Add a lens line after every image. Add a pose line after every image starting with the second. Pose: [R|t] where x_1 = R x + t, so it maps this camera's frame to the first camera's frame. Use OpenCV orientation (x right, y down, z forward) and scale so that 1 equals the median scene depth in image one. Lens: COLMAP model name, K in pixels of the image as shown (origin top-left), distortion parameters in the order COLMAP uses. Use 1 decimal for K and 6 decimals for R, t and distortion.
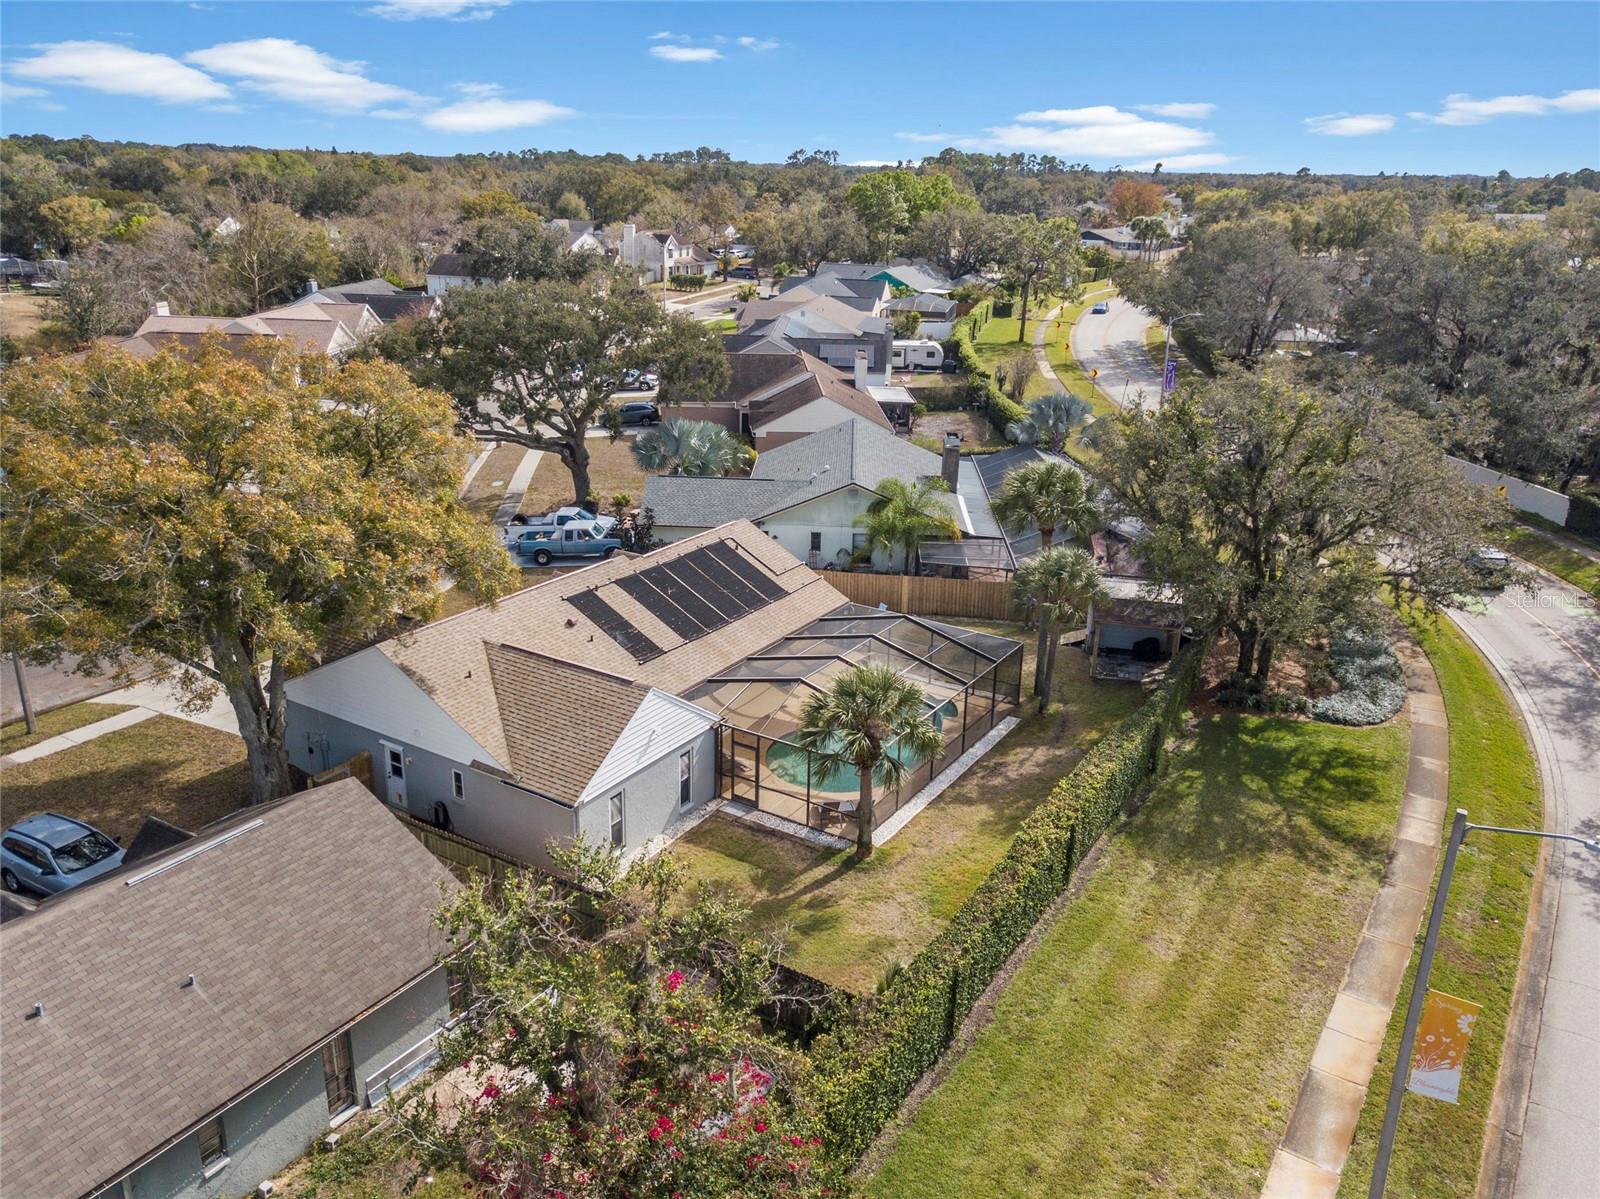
lens RADIAL K [[1229.5, 0, 800.0], [0, 1229.5, 599.5], [0, 0, 1]] dist [0.006526, 0.001999]
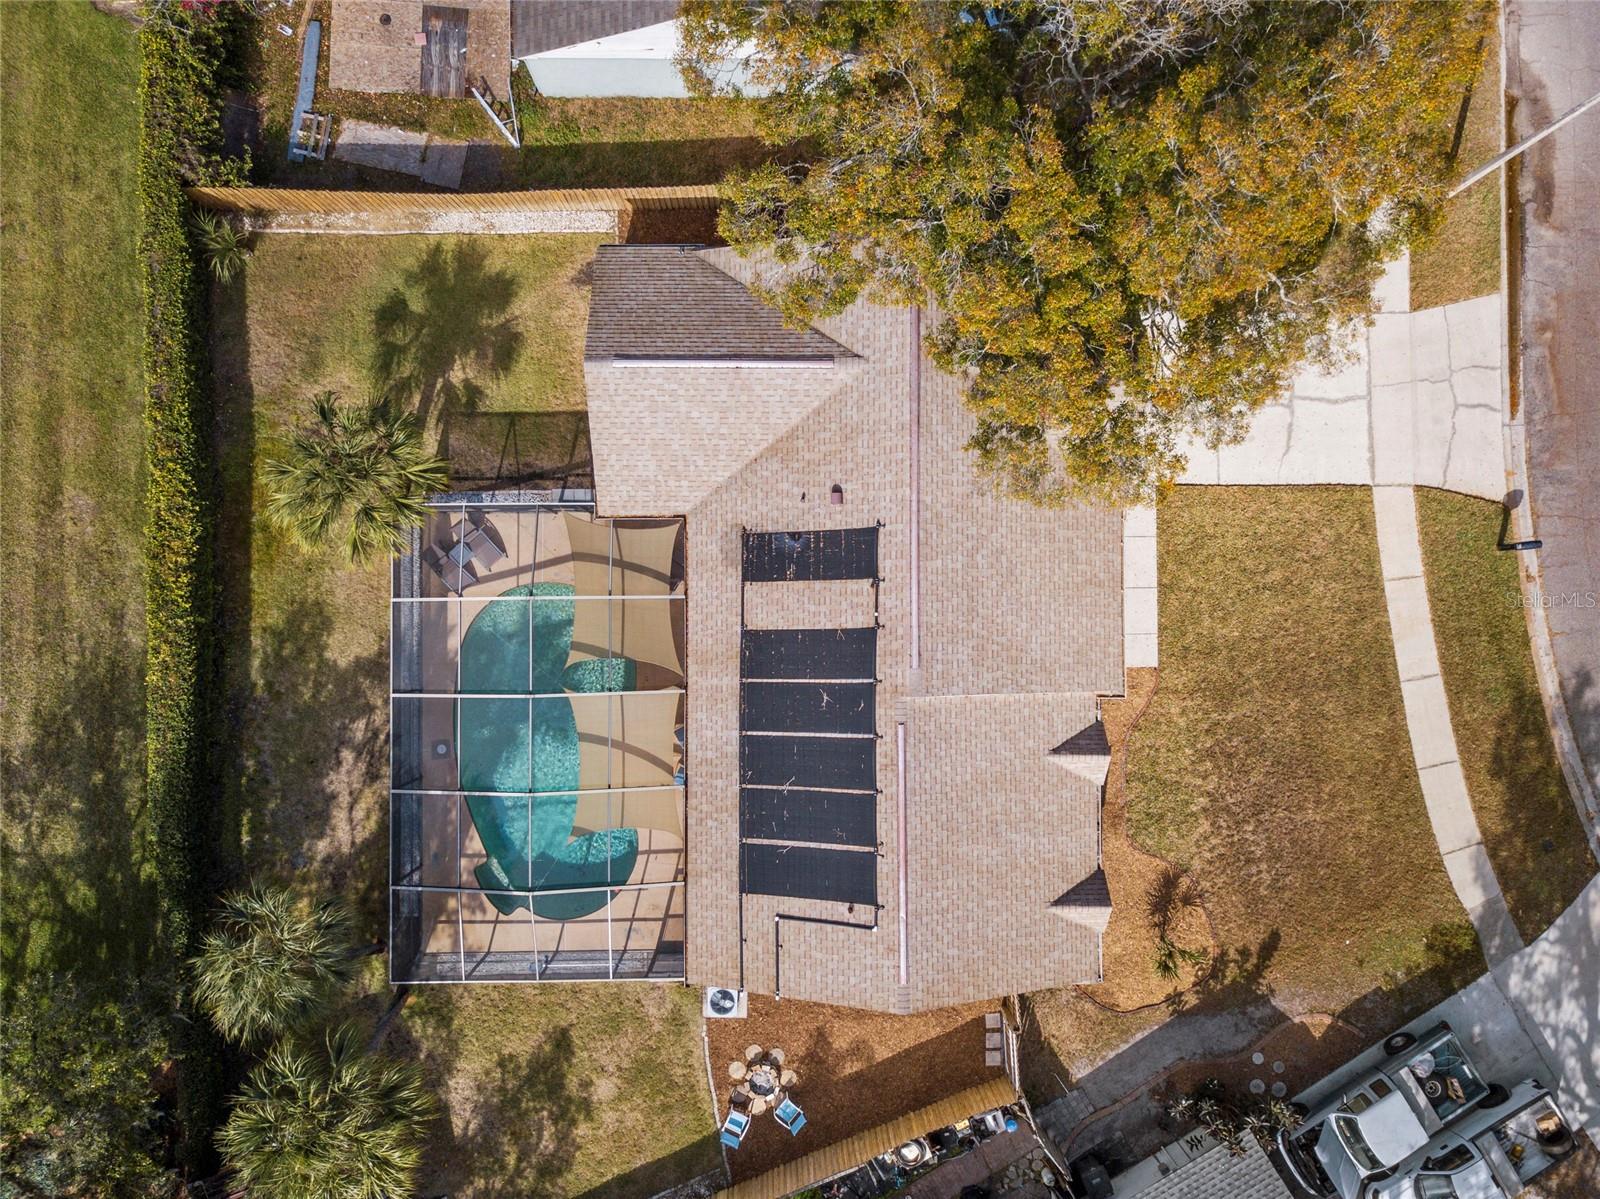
lens RADIAL K [[1229.5, 0, 800.0], [0, 1229.5, 599.5], [0, 0, 1]] dist [0.006526, 0.001999]
pose [[-0.843240, 0.535354, -0.048405, -0.107302], [-0.217210, -0.256984, 0.941690, -0.718096], [0.491698, 0.804584, 0.332983, 0.856930]]
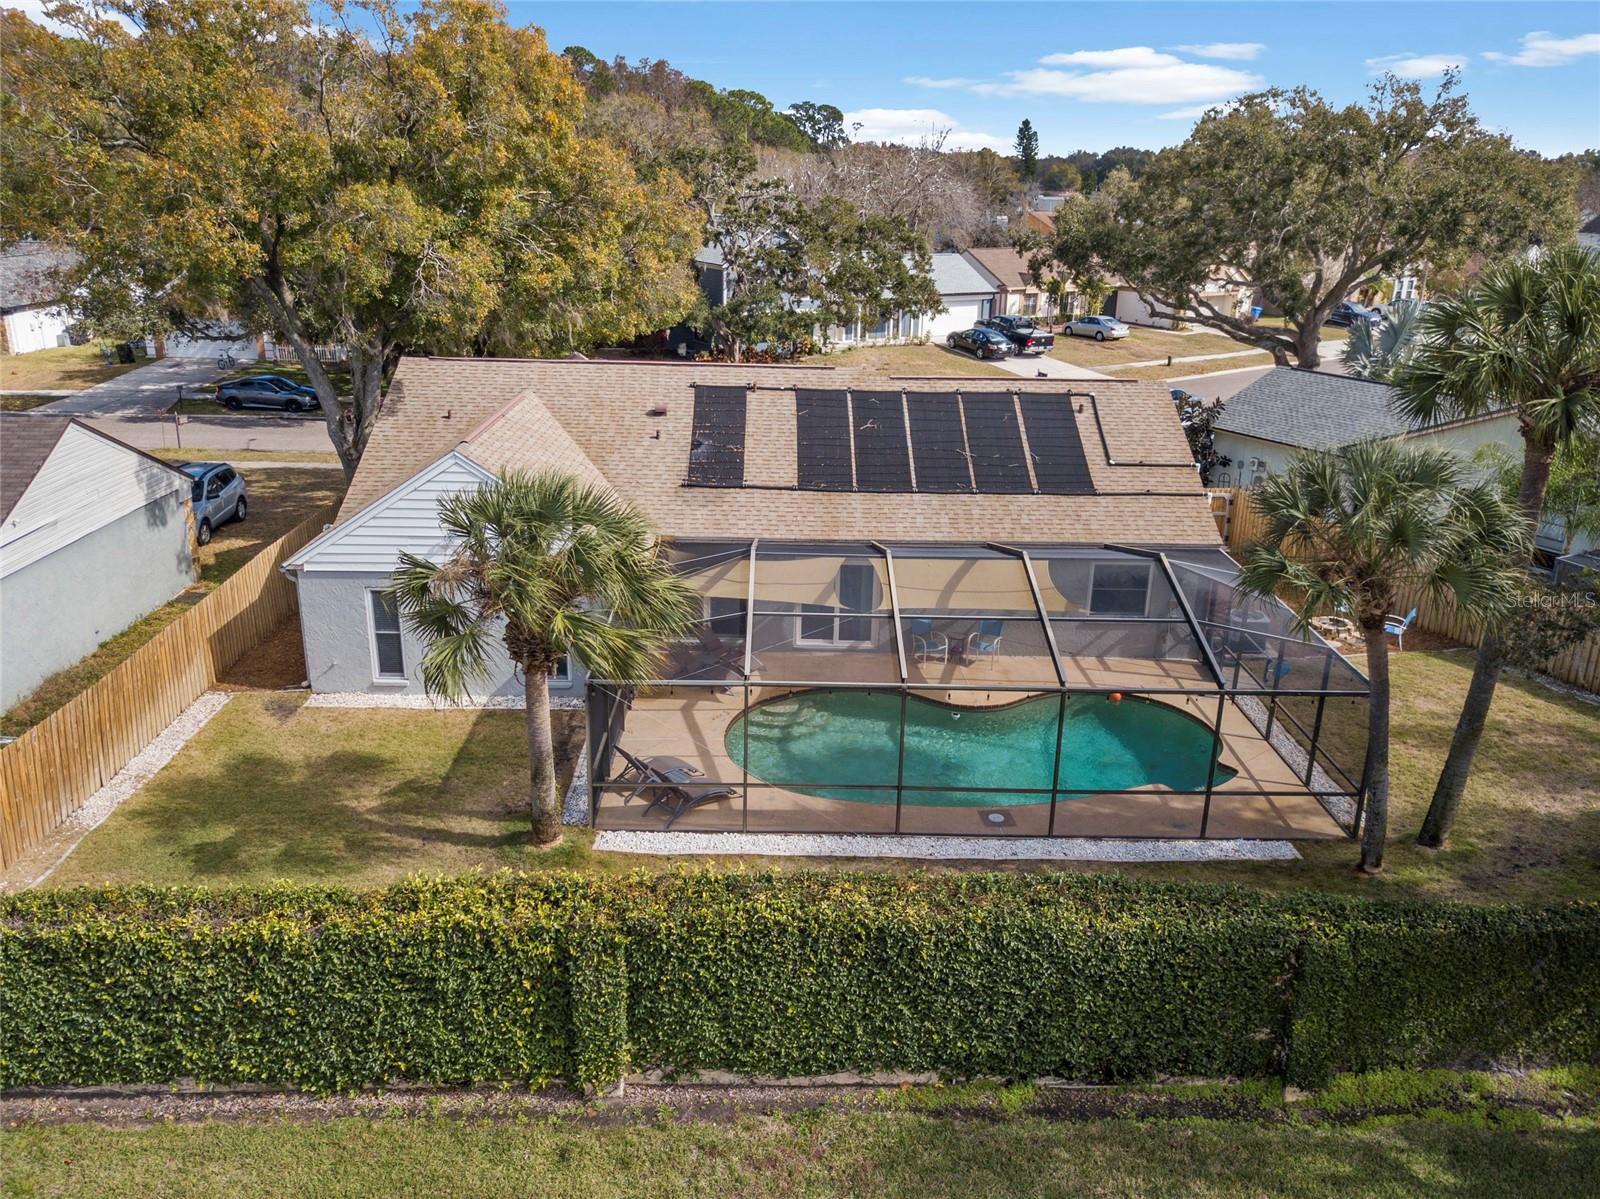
lens RADIAL K [[1229.5, 0, 800.0], [0, 1229.5, 599.5], [0, 0, 1]] dist [0.006526, 0.001999]
pose [[0.543662, 0.260309, -0.797916, 0.471513], [-0.291920, 0.949978, 0.111017, 0.020713], [0.786902, 0.172572, 0.592456, 0.718538]]
